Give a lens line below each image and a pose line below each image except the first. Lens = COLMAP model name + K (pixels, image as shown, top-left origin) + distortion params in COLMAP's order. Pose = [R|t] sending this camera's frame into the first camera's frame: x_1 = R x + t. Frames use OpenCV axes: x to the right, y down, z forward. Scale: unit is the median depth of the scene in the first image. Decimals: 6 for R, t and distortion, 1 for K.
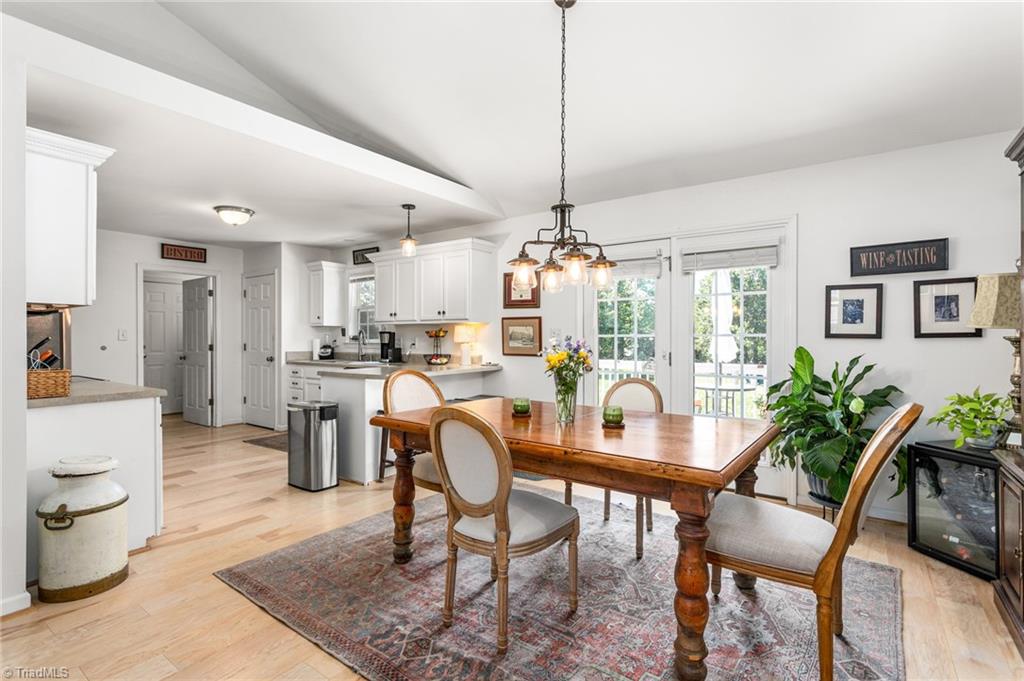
lens RADIAL K [[488.6, 0, 512.0], [0, 488.6, 340.5], [0, 0, 1]] dist [0.003833, 0.000434]
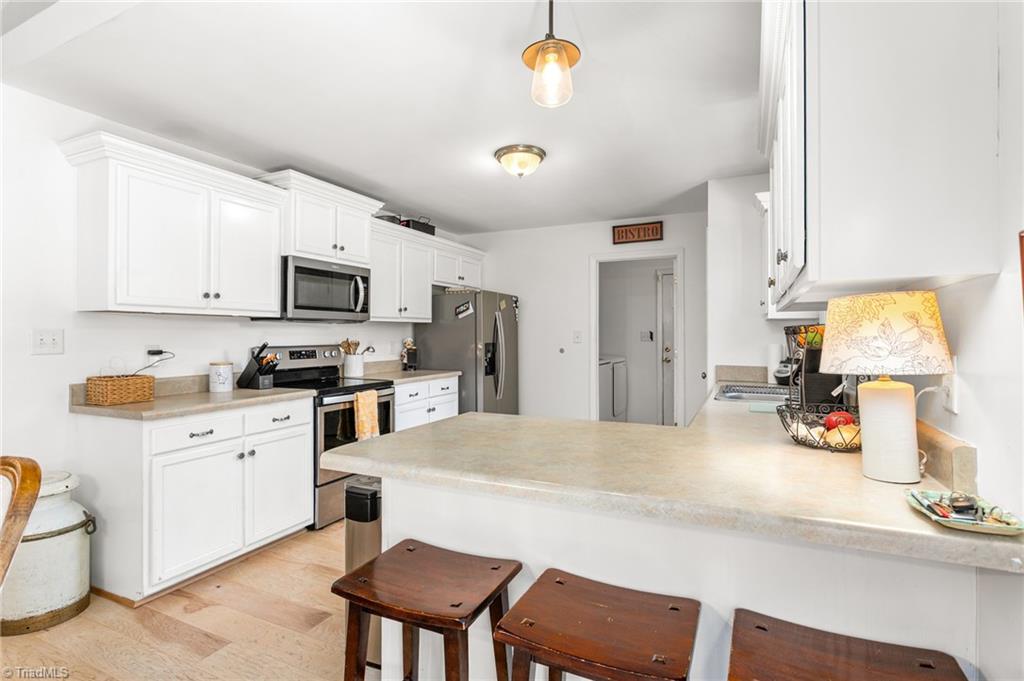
lens RADIAL K [[496.0, 0, 513.8], [0, 496.0, 329.2], [0, 0, 1]] dist [-0.001373, -0.000155]
pose [[0.175474, -0.012483, -0.984405, 0.097393], [-0.009404, 0.999853, -0.014355, -0.012331], [0.984439, 0.011777, 0.175330, 0.827985]]
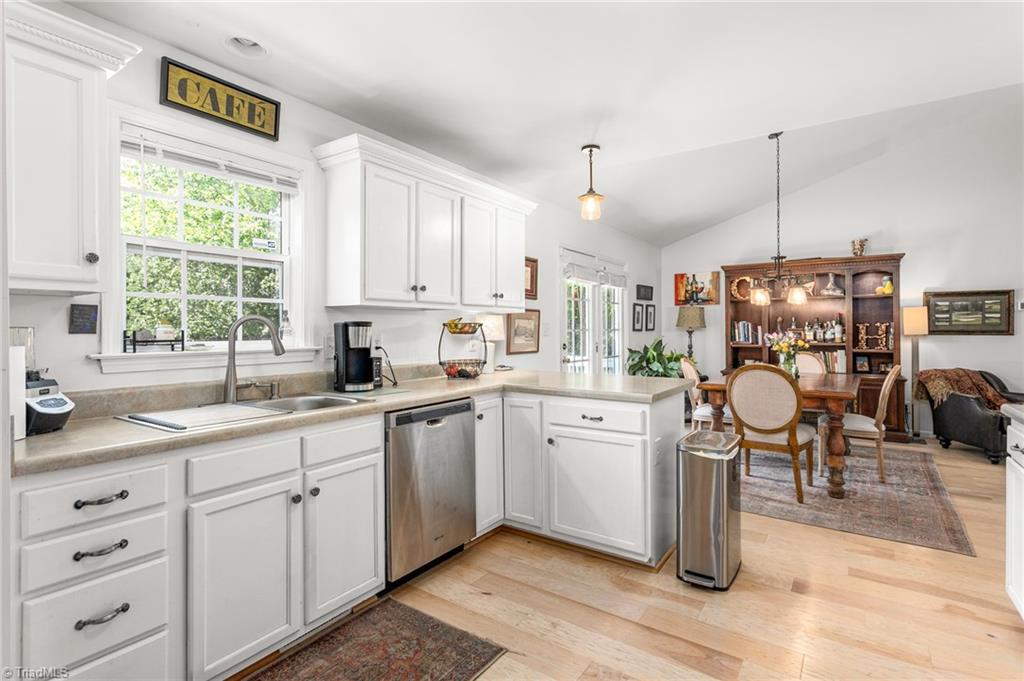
lens RADIAL K [[496.0, 0, 513.8], [0, 496.0, 329.2], [0, 0, 1]] dist [-0.001373, -0.000155]
pose [[-0.023273, -0.000248, 0.999729, -0.837681], [0.008107, 0.999967, 0.000437, -0.012183], [-0.999696, 0.008115, -0.023271, 1.022526]]
